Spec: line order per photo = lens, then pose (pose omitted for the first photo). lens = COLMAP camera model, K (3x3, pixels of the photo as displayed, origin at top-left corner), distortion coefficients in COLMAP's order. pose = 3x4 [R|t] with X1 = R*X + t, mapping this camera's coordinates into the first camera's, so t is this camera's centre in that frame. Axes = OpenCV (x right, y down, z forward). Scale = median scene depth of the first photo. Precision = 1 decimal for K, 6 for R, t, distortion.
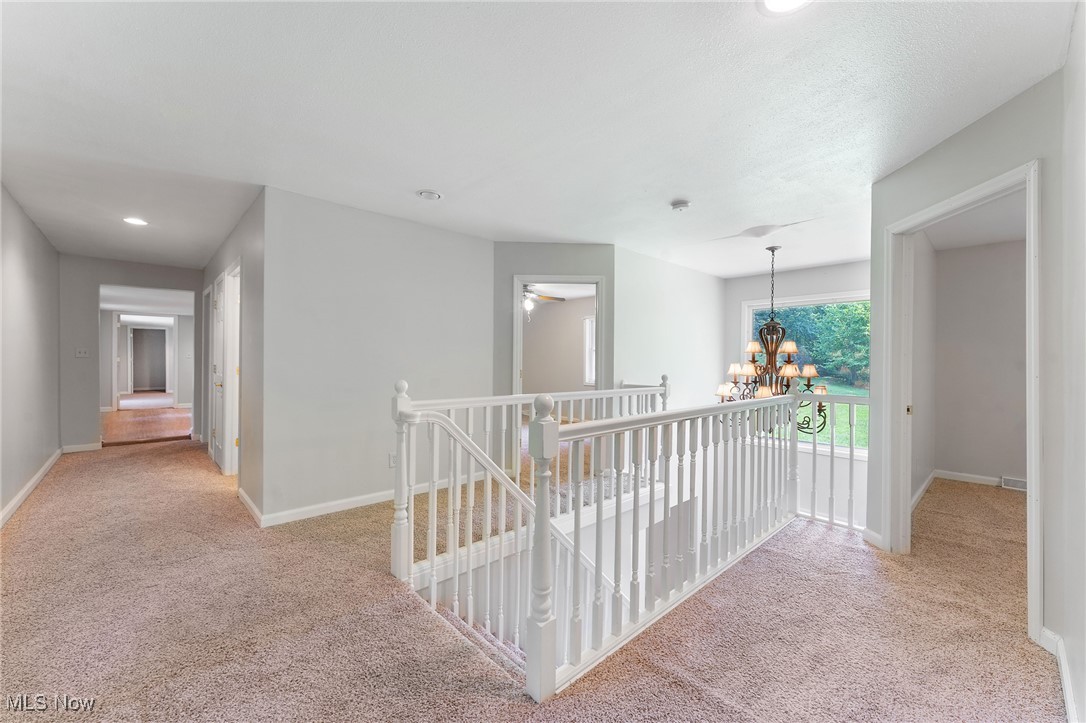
lens RADIAL K [[433.2, 0, 542.9], [0, 433.2, 360.6], [0, 0, 1]] dist [0.001948, -0.000821]
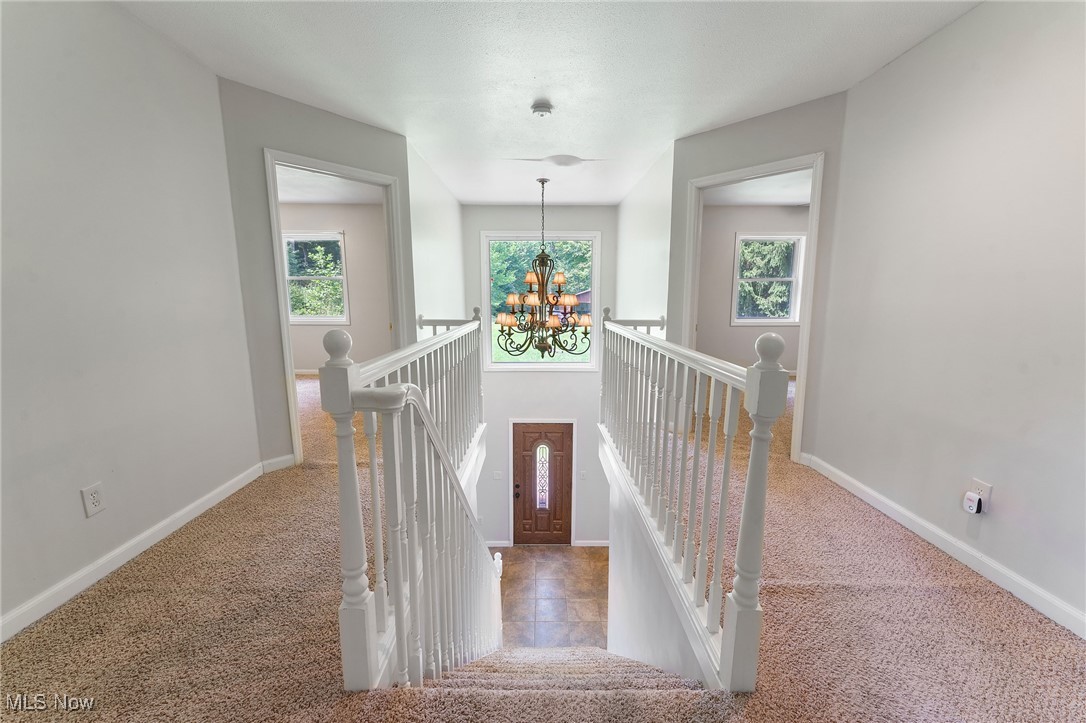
lens RADIAL K [[433.2, 0, 543.4], [0, 433.2, 363.7], [0, 0, 1]] dist [0.001948, -0.000821]
pose [[0.674275, -0.122919, 0.728179, -0.296101], [0.001389, 0.986260, 0.165197, 0.001110], [-0.738479, -0.110377, 0.665181, 0.285806]]
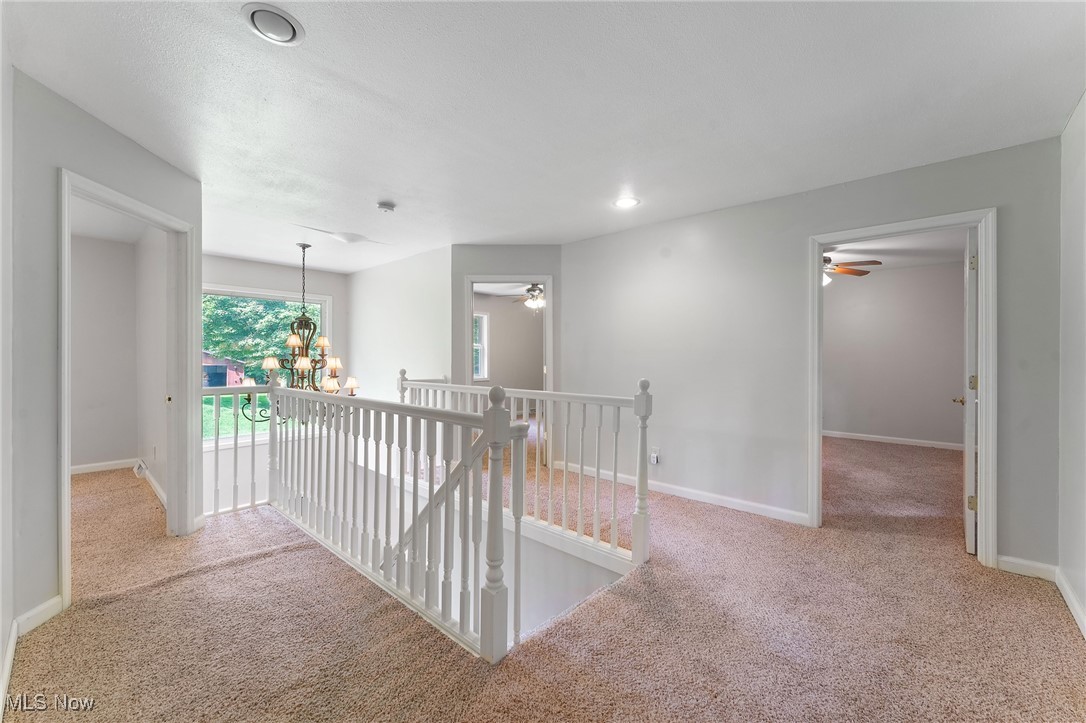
lens RADIAL K [[433.2, 0, 544.6], [0, 433.2, 356.4], [0, 0, 1]] dist [0.001948, -0.000821]
pose [[-0.083926, -0.007637, 0.996443, -0.594484], [-0.008669, 0.999938, 0.006934, -0.007076], [-0.996434, -0.008056, -0.083987, 0.554771]]
